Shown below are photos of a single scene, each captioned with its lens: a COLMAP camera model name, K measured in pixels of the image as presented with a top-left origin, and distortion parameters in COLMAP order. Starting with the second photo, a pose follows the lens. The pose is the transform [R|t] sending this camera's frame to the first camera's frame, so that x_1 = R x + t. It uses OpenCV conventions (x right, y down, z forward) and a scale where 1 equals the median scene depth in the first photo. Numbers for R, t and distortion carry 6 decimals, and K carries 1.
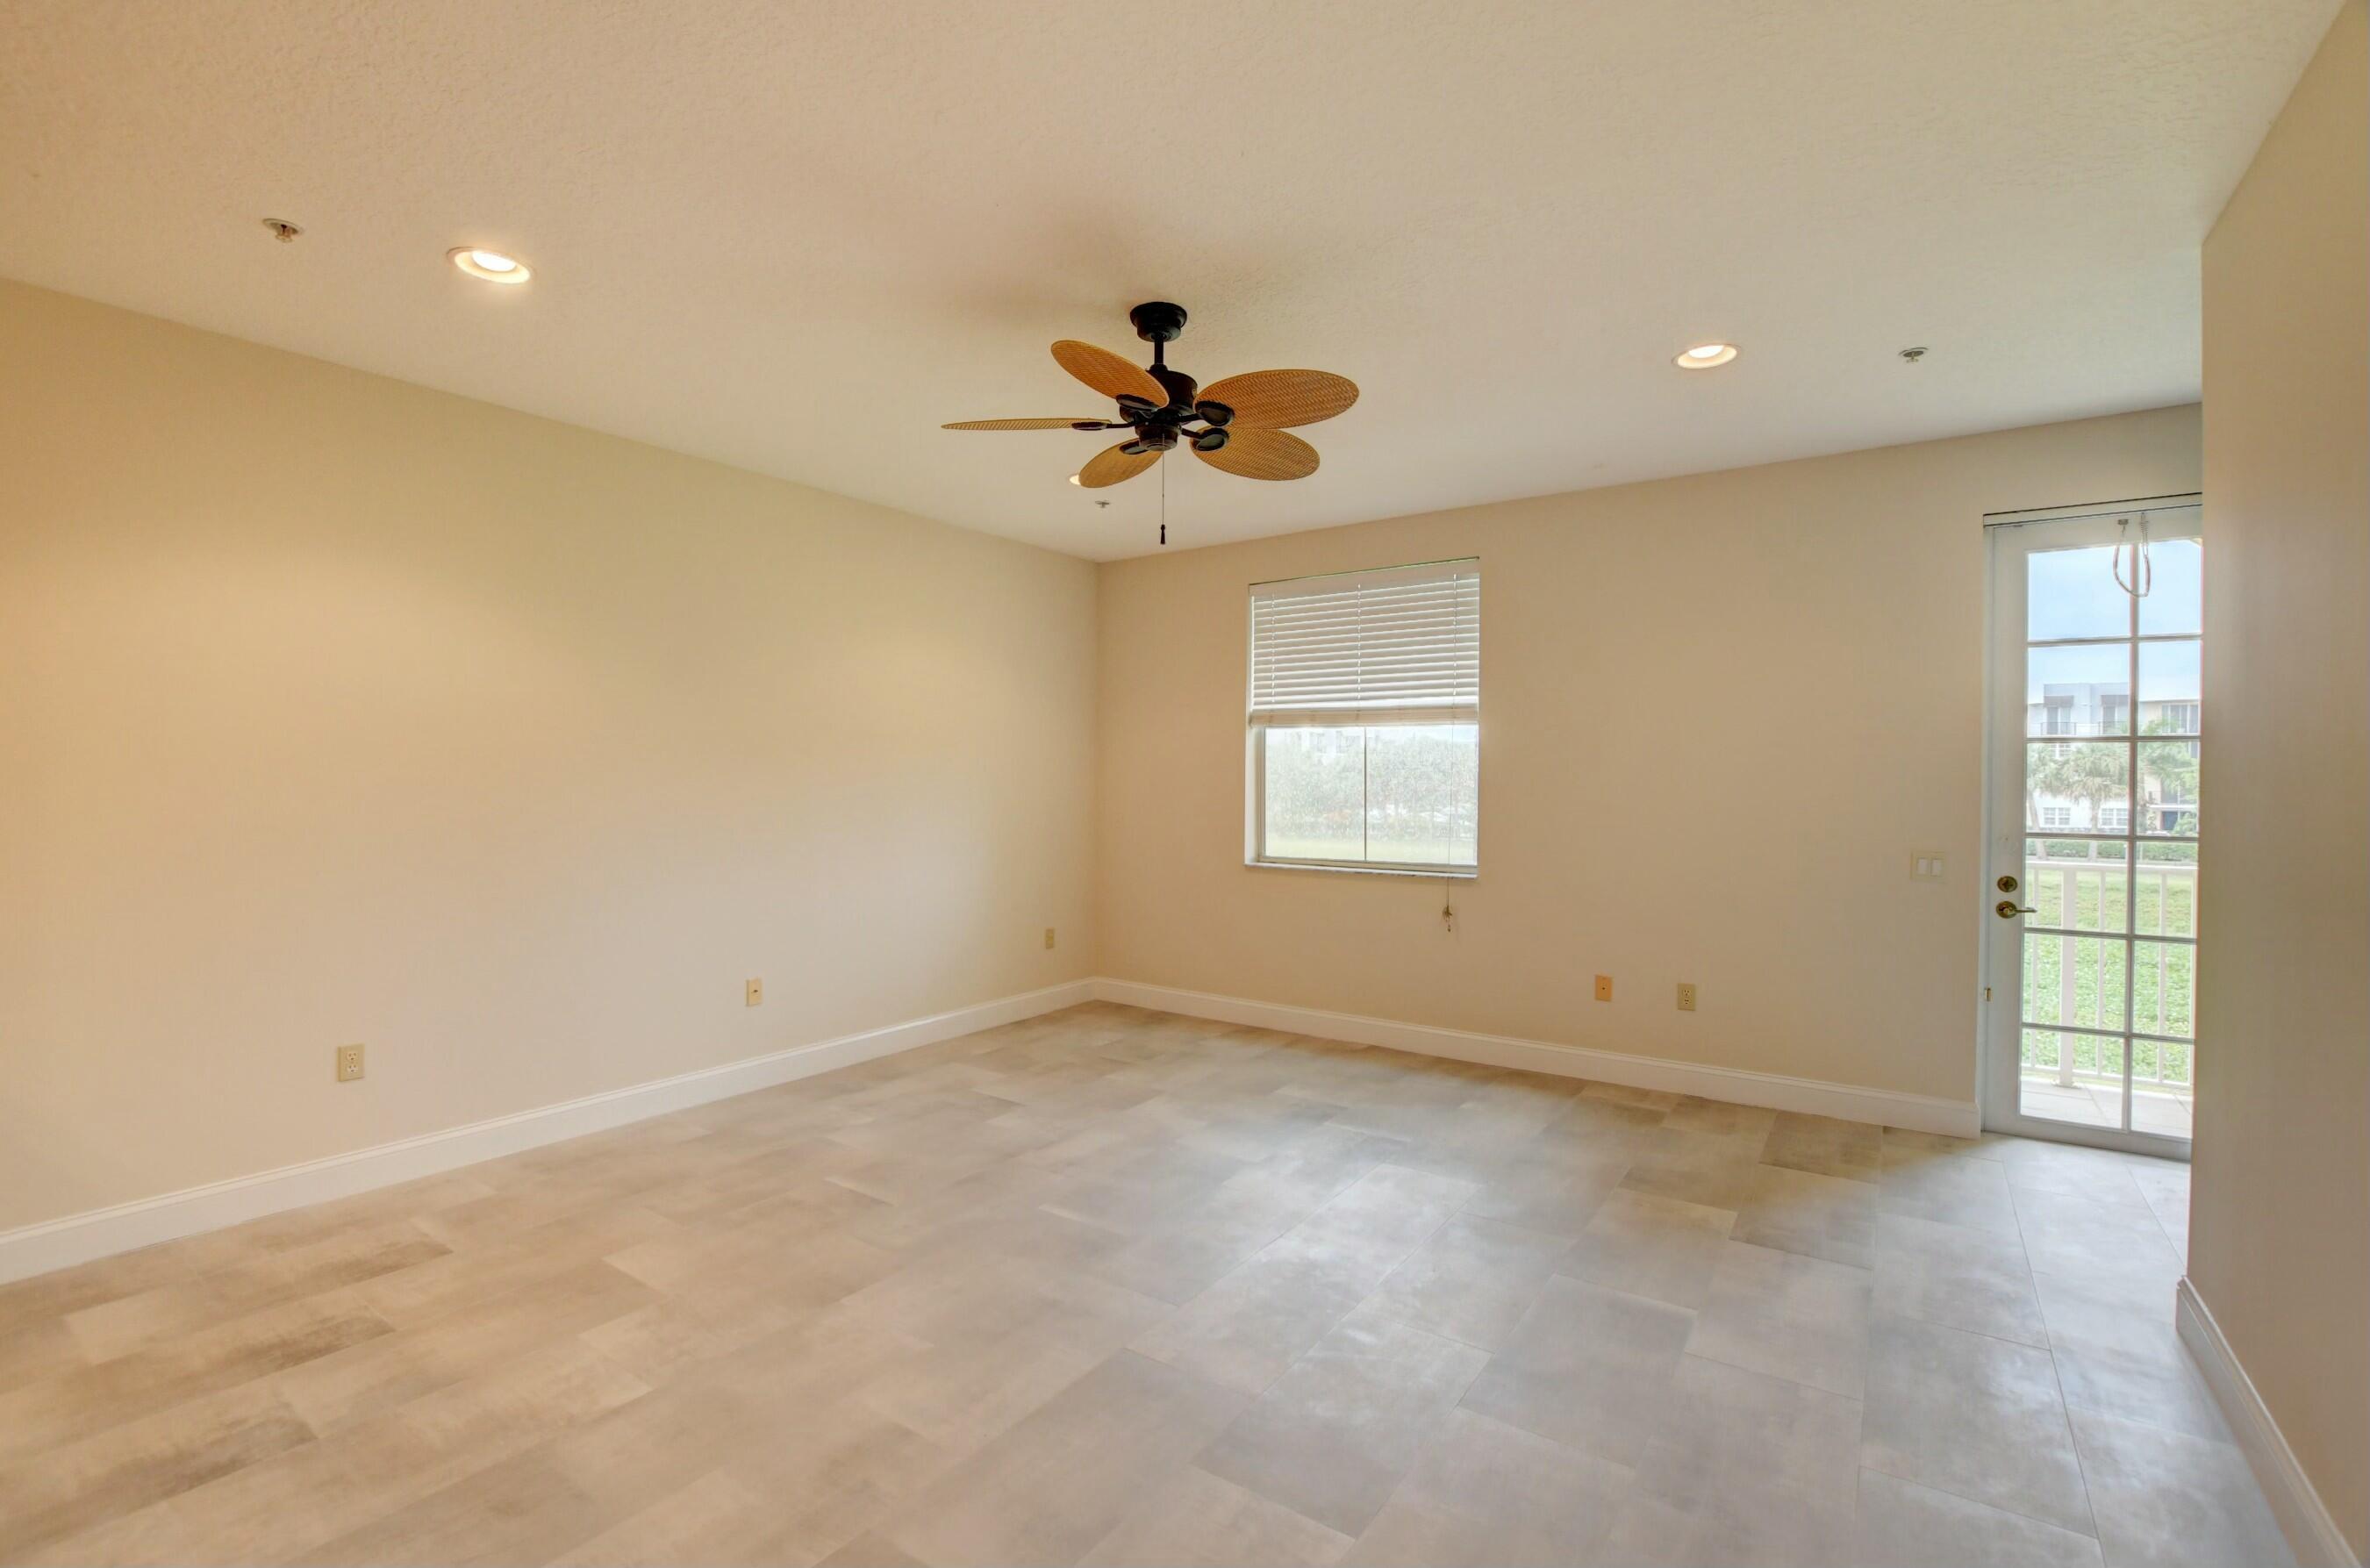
lens RADIAL K [[1043.6, 0, 1175.2], [0, 1043.6, 789.5], [0, 0, 1]] dist [-0.030247, 0.002733]
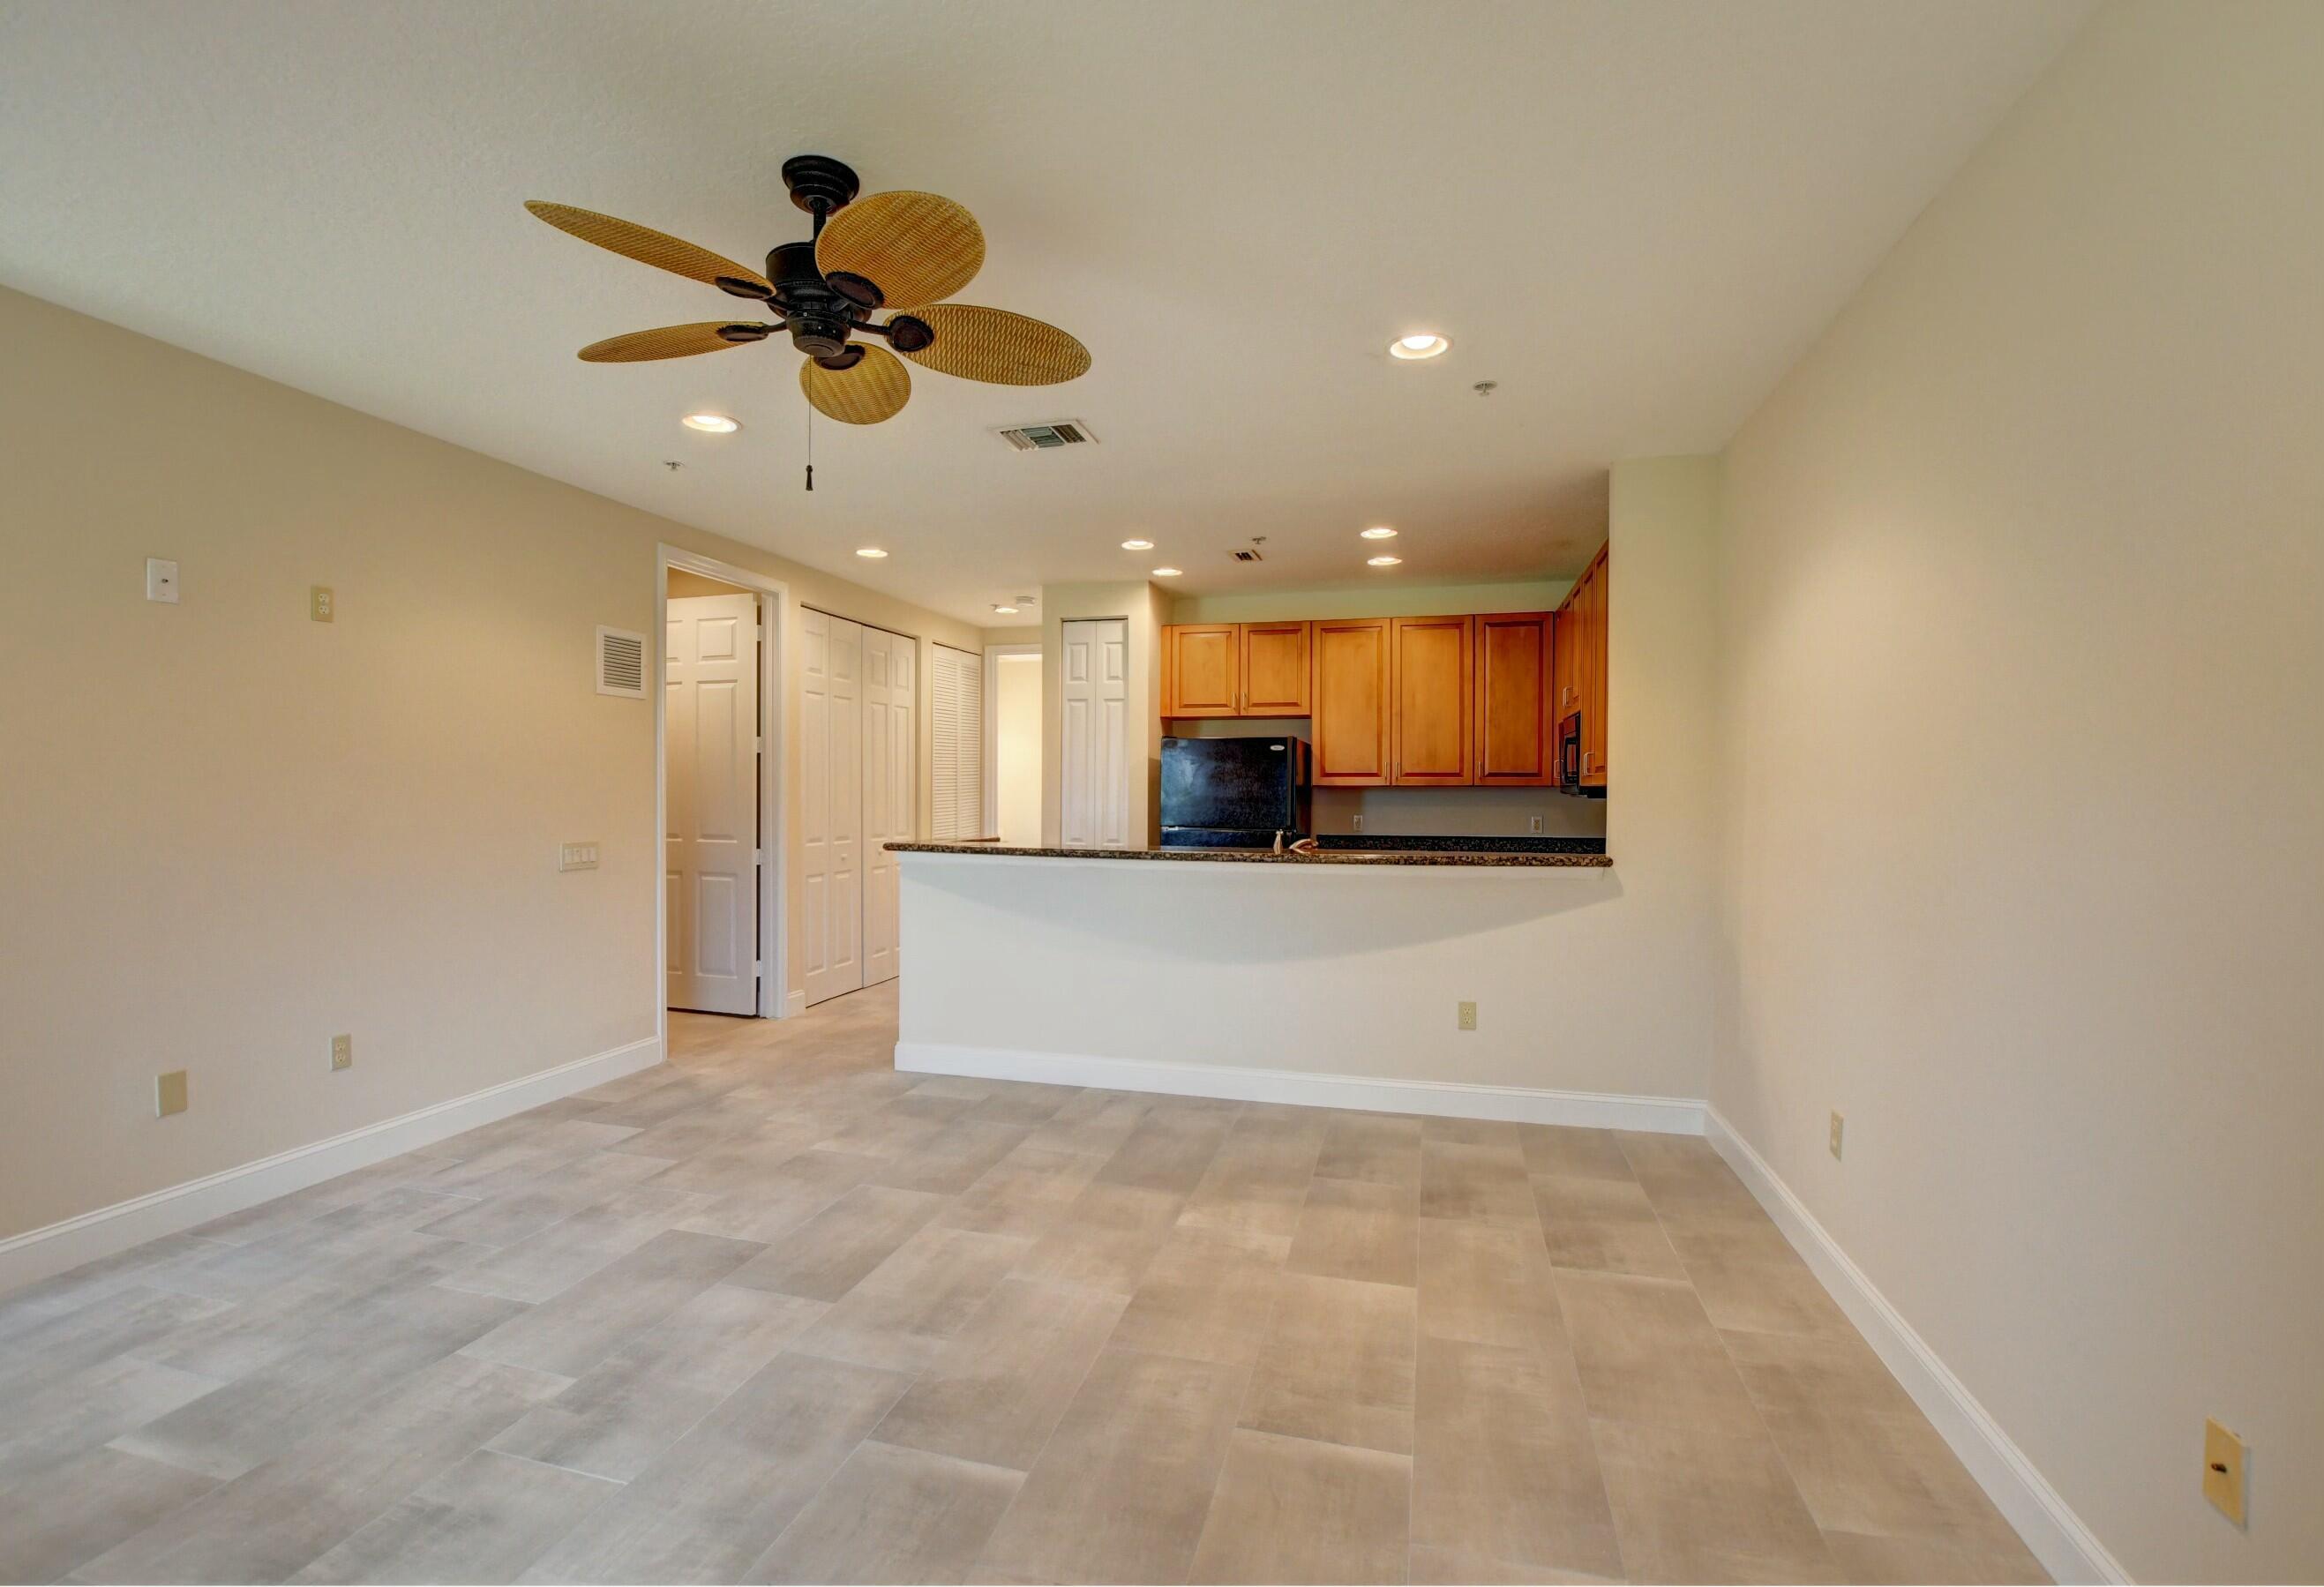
lens RADIAL K [[1049.3, 0, 1142.7], [0, 1049.3, 797.3], [0, 0, 1]] dist [-0.027499, 0.000379]
pose [[-0.939665, -0.006312, -0.342039, 0.017801], [-0.014013, 0.999701, 0.020050, -0.017871], [0.341810, 0.023633, -0.939472, 1.499549]]
